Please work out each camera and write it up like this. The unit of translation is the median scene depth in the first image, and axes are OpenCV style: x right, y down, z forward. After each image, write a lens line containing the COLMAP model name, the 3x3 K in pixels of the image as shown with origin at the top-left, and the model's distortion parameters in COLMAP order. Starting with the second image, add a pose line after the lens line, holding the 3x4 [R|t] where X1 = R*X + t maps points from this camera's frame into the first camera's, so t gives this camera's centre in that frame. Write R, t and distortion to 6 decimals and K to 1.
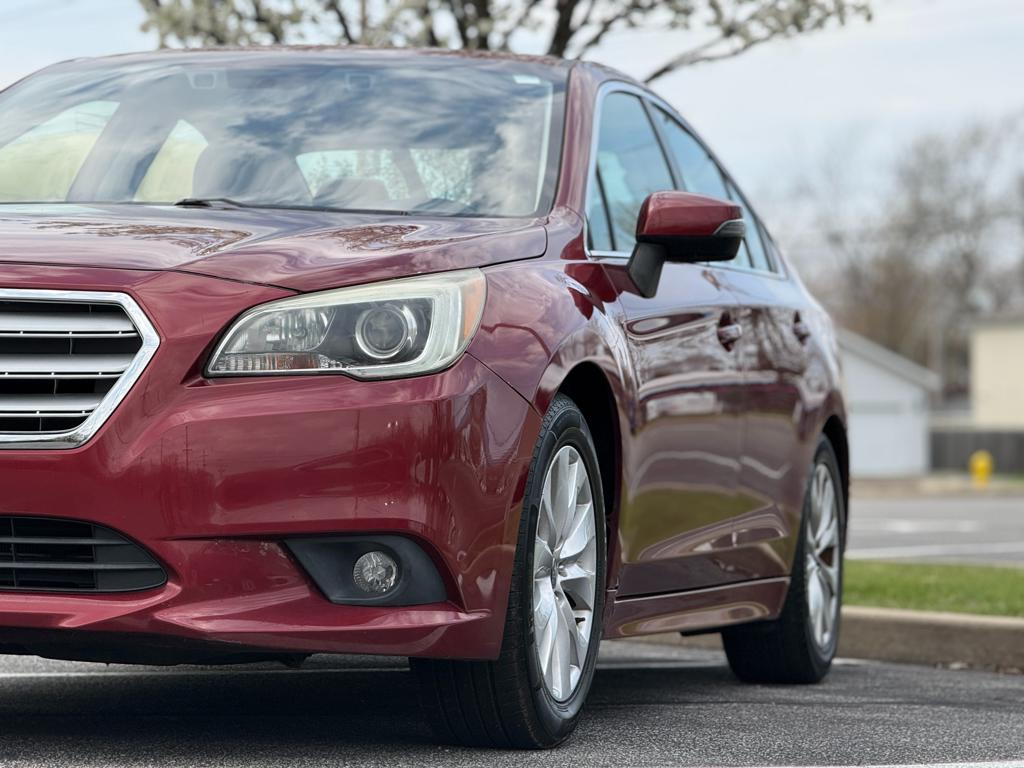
lens RADIAL K [[3597.3, 0, 513.1], [0, 3597.3, 385.5], [0, 0, 1]] dist [0.237476, 0.000000]
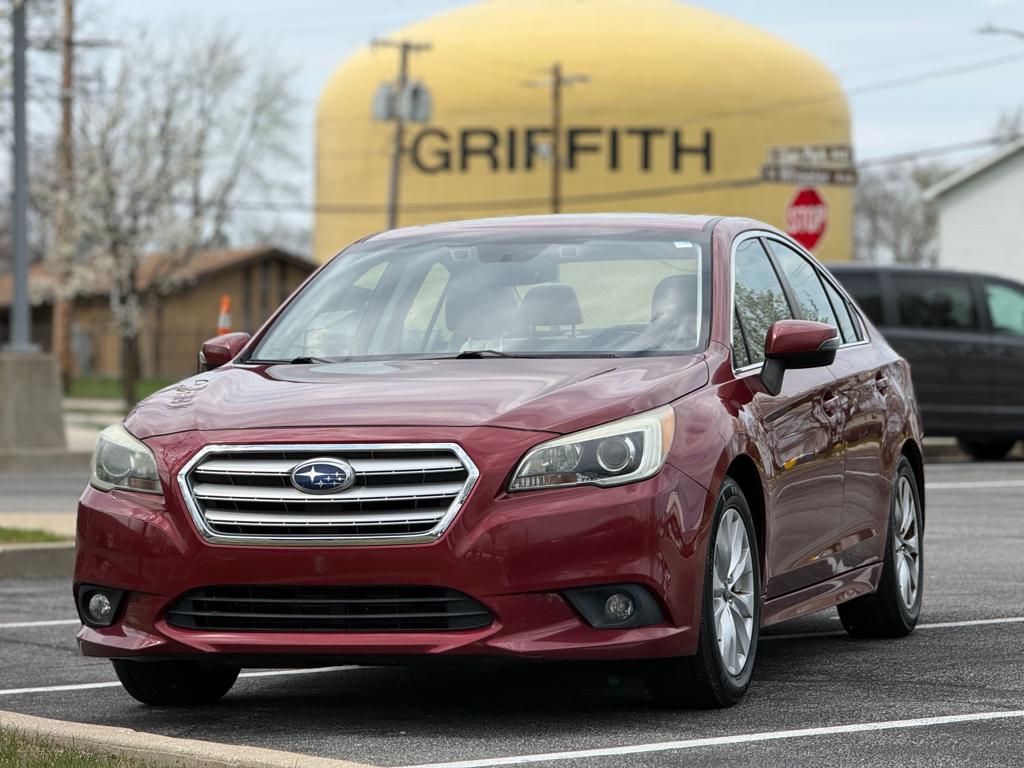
lens RADIAL K [[3597.3, 0, 511.5], [0, 3597.3, 380.6], [0, 0, 1]] dist [0.237476, 0.000000]
pose [[0.998093, -0.054766, -0.028477, -0.034352], [0.055545, 0.998081, 0.027352, -0.093605], [0.026924, -0.028882, 0.999220, -0.587553]]
